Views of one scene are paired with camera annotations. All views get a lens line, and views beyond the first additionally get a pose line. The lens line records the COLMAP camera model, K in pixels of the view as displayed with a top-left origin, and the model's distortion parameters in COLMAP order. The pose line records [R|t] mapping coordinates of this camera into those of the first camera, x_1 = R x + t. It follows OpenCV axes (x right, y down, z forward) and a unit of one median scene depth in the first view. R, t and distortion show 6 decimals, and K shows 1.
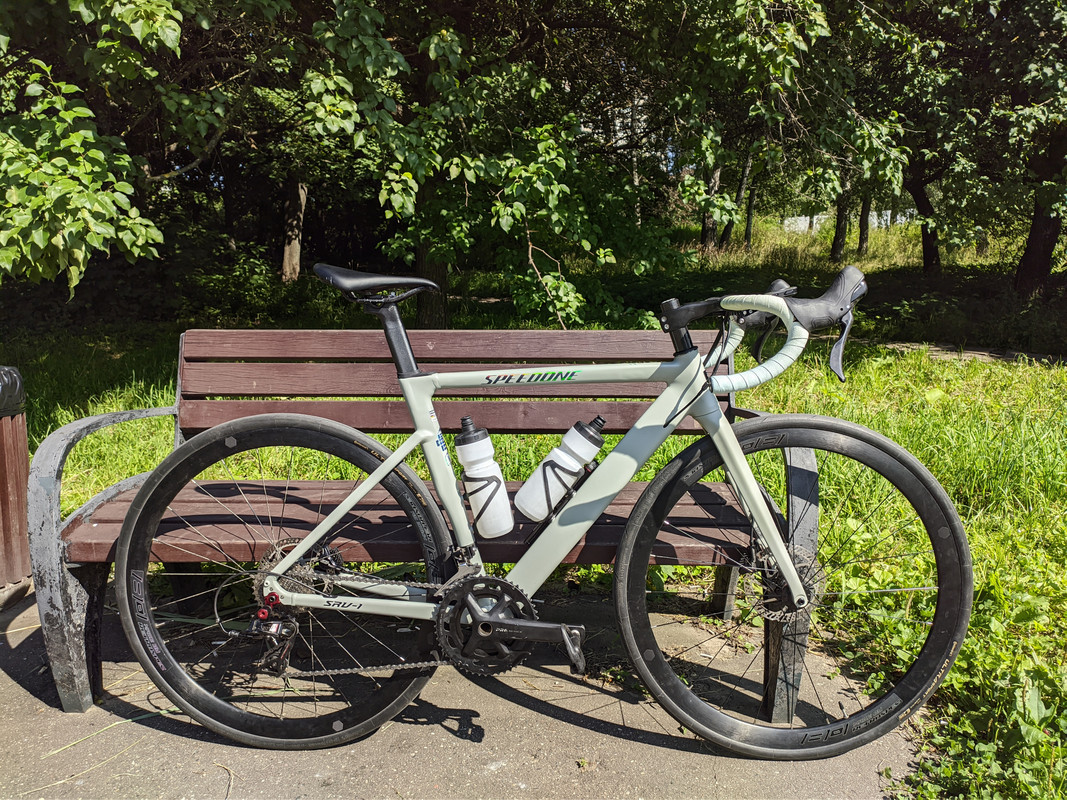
lens RADIAL K [[775.5, 0, 533.5], [0, 775.5, 400.0], [0, 0, 1]] dist [0.079785, -0.112404]
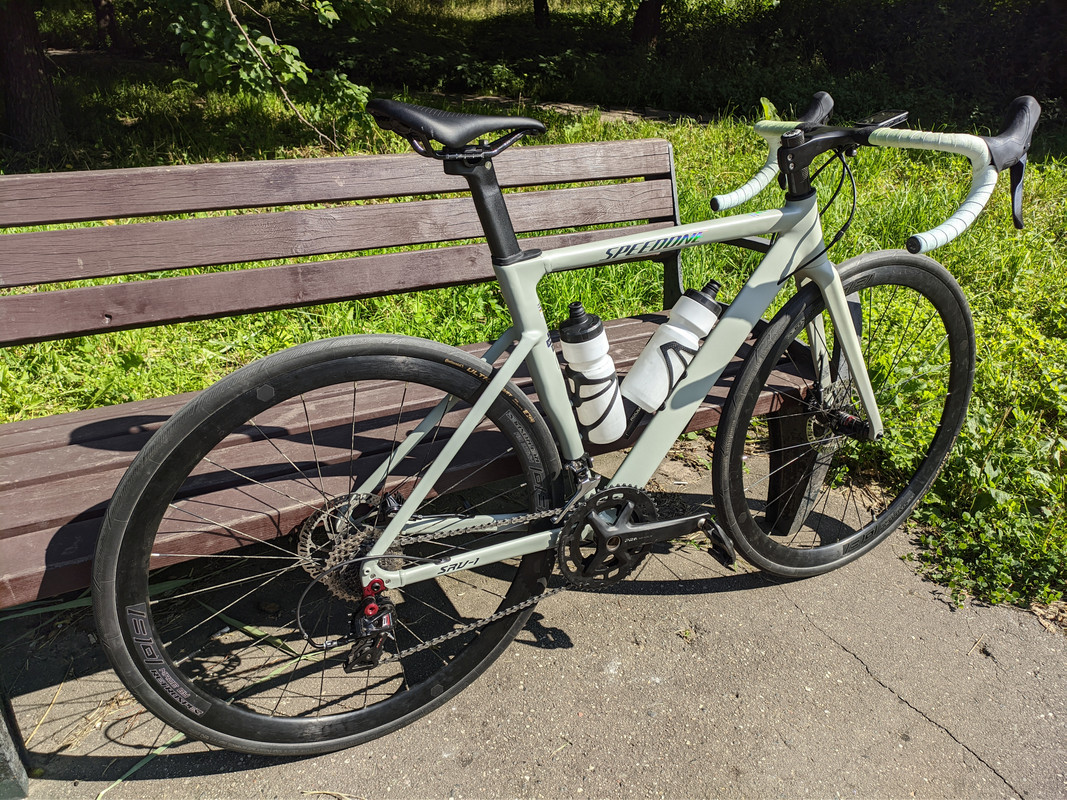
lens RADIAL K [[775.5, 0, 533.5], [0, 775.5, 400.0], [0, 0, 1]] dist [0.079785, -0.112404]
pose [[0.877681, -0.198838, 0.436050, -0.475452], [0.062556, 0.949616, 0.307110, -0.126736], [-0.475145, -0.242266, 0.845898, 0.340371]]
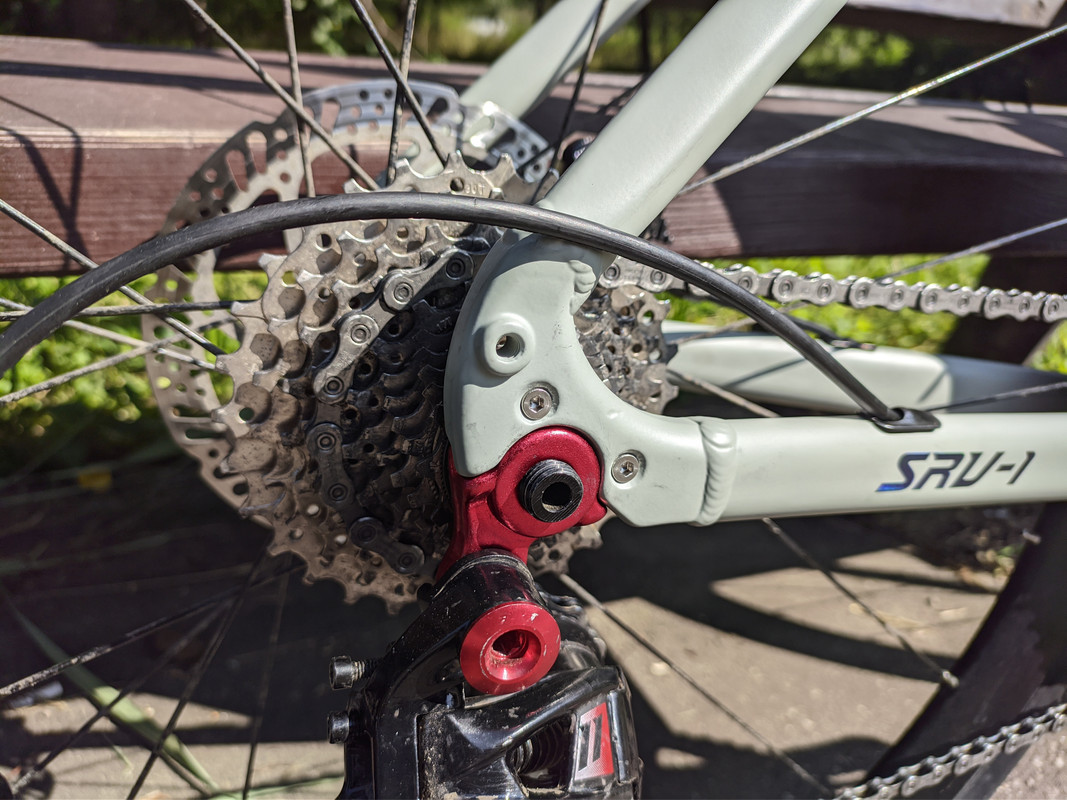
lens RADIAL K [[775.5, 0, 533.5], [0, 775.5, 400.0], [0, 0, 1]] dist [0.079785, -0.112404]
pose [[0.919503, -0.083186, 0.384179, -0.363607], [0.005756, 0.980095, 0.198443, 0.215941], [-0.393040, -0.180258, 0.901680, 0.885961]]
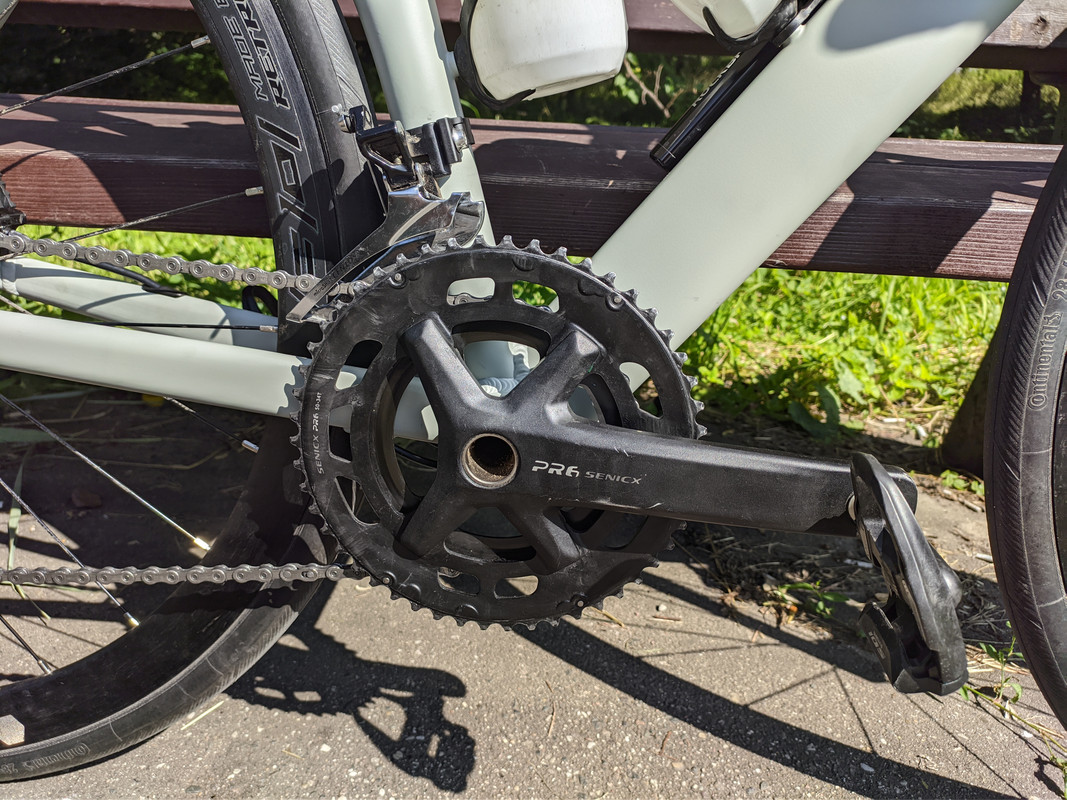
lens RADIAL K [[775.5, 0, 533.5], [0, 775.5, 400.0], [0, 0, 1]] dist [0.079785, -0.112404]
pose [[0.998175, 0.058232, -0.015982, -0.044089], [-0.054370, 0.981848, 0.181710, 0.225009], [0.026273, -0.180509, 0.983222, 0.748253]]
